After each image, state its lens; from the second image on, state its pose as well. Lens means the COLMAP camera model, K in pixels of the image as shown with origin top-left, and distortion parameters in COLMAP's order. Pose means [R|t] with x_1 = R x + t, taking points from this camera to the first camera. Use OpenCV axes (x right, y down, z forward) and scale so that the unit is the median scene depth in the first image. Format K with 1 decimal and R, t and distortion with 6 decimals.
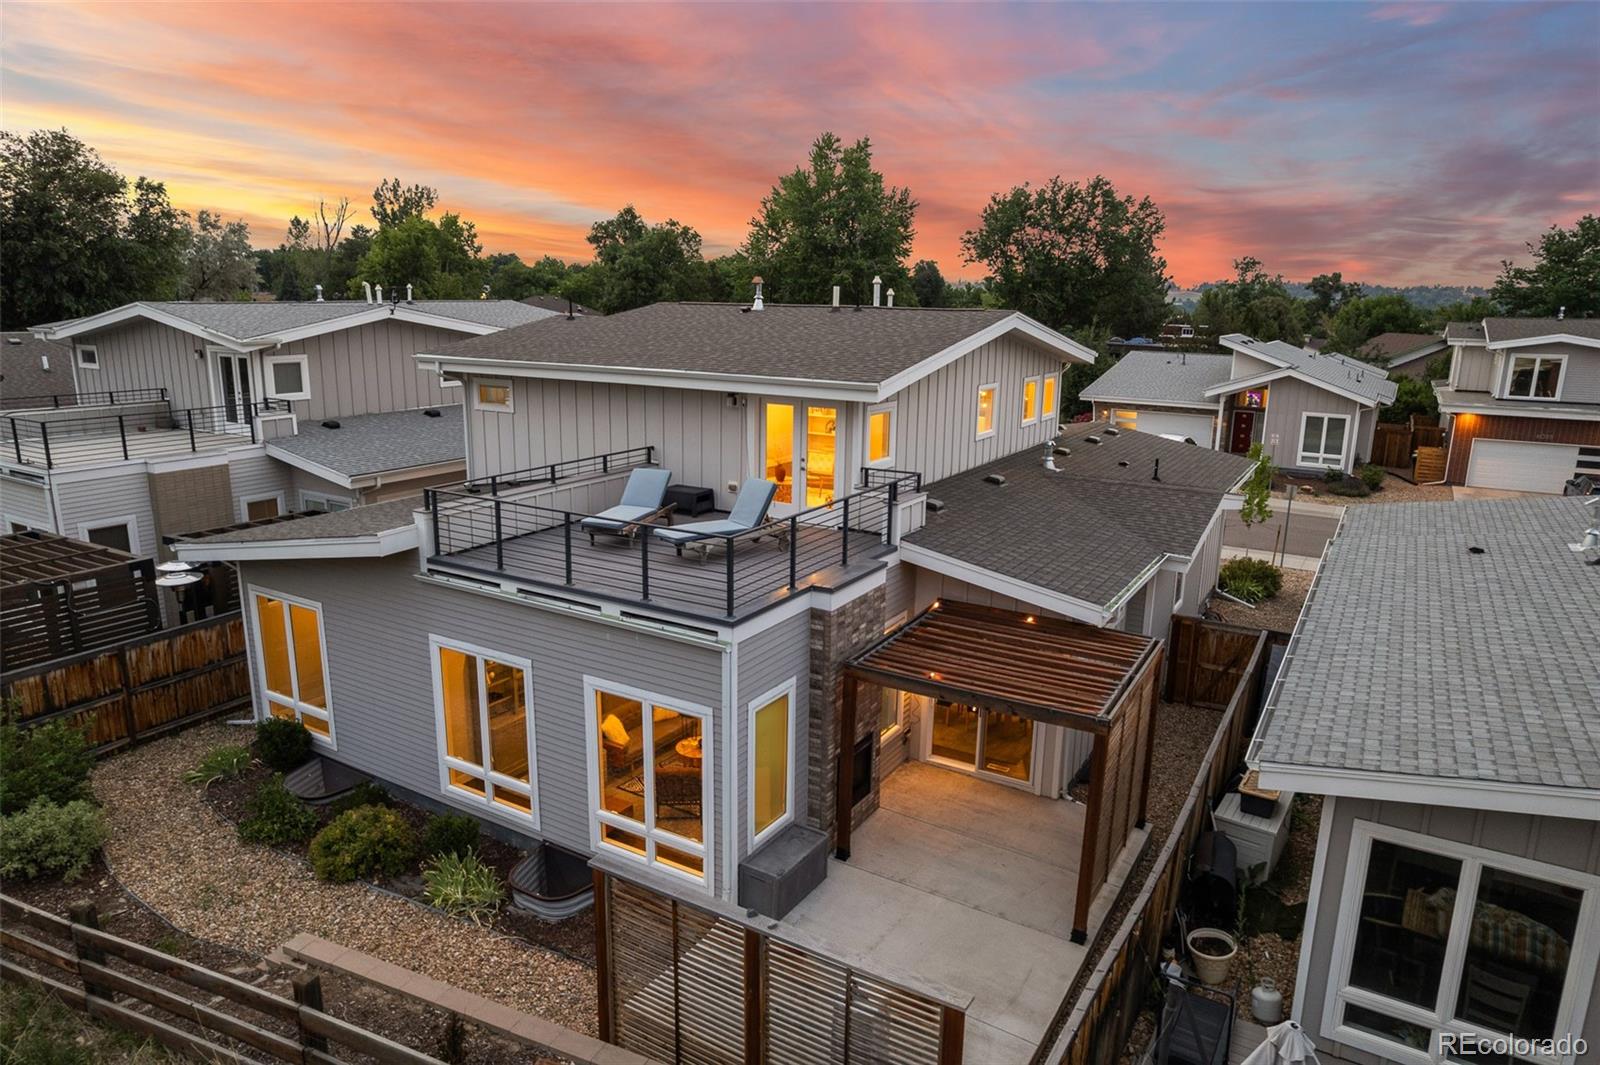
lens RADIAL K [[1015.1, 0, 800.0], [0, 1015.1, 532.5], [0, 0, 1]] dist [-0.085595, 0.081017]
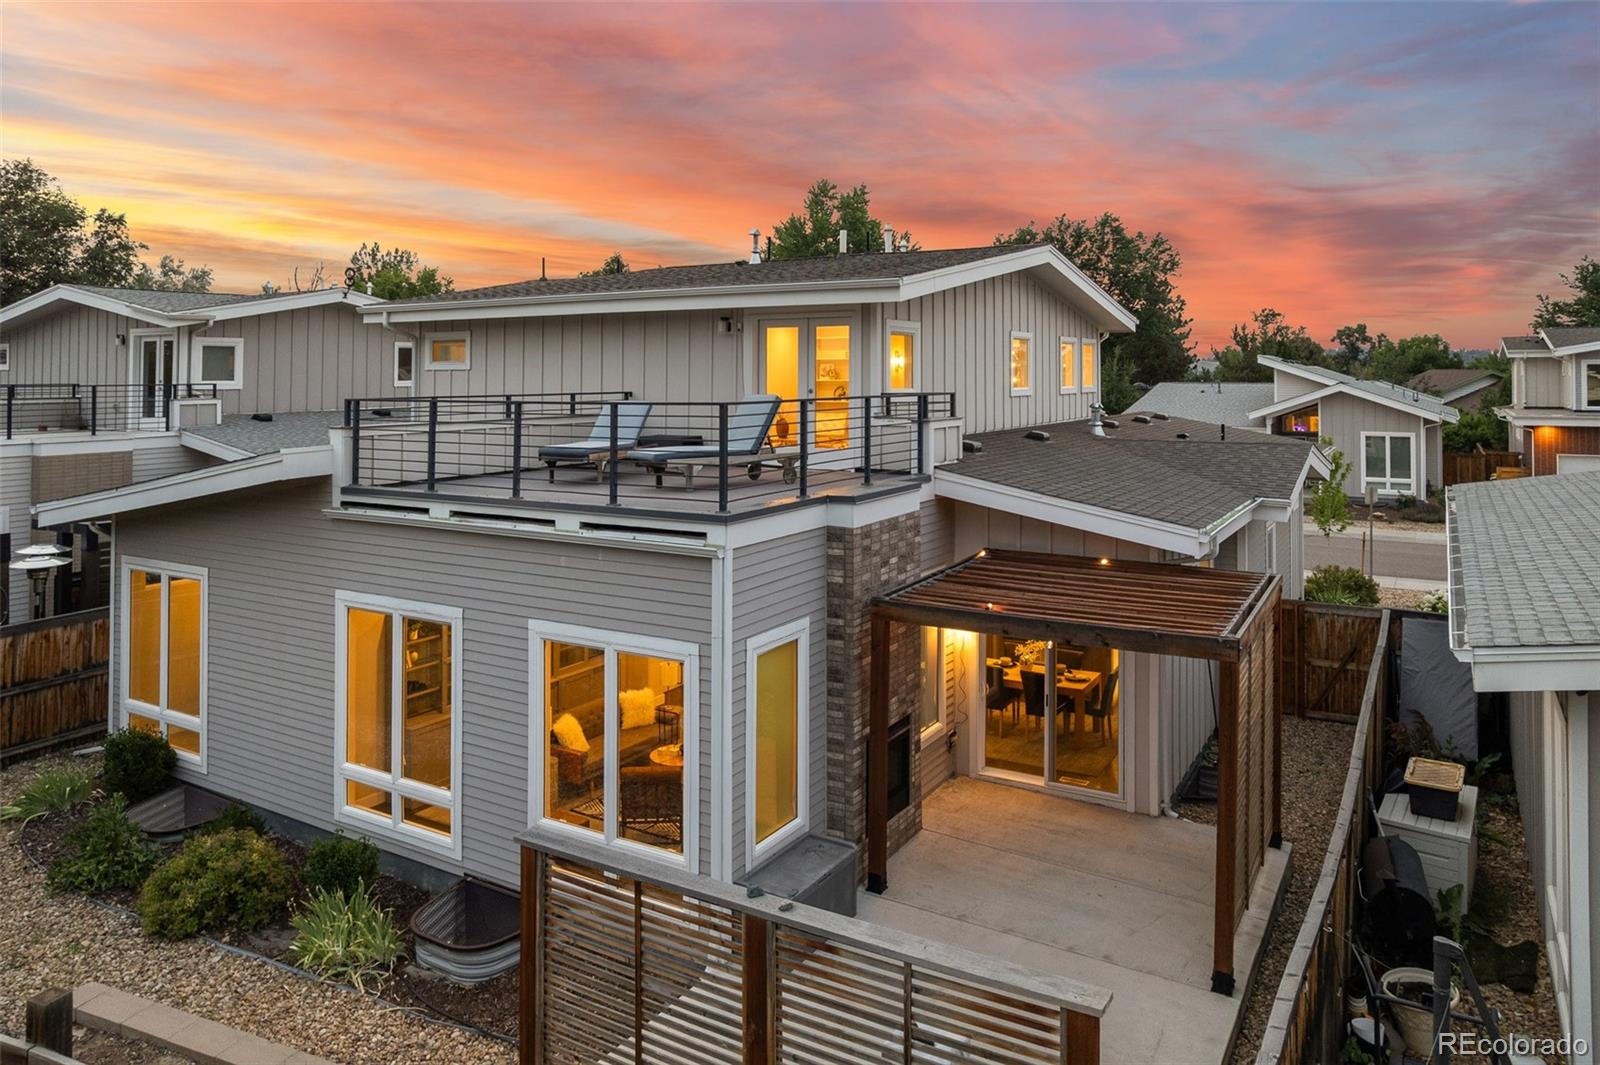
lens RADIAL K [[987.0, 0, 791.3], [0, 987.0, 531.3], [0, 0, 1]] dist [-0.077612, 0.061213]
pose [[0.999893, -0.013336, 0.005968, -0.018832], [0.014426, 0.965837, -0.258748, 0.243283], [-0.002313, 0.258806, 0.965927, 0.244174]]
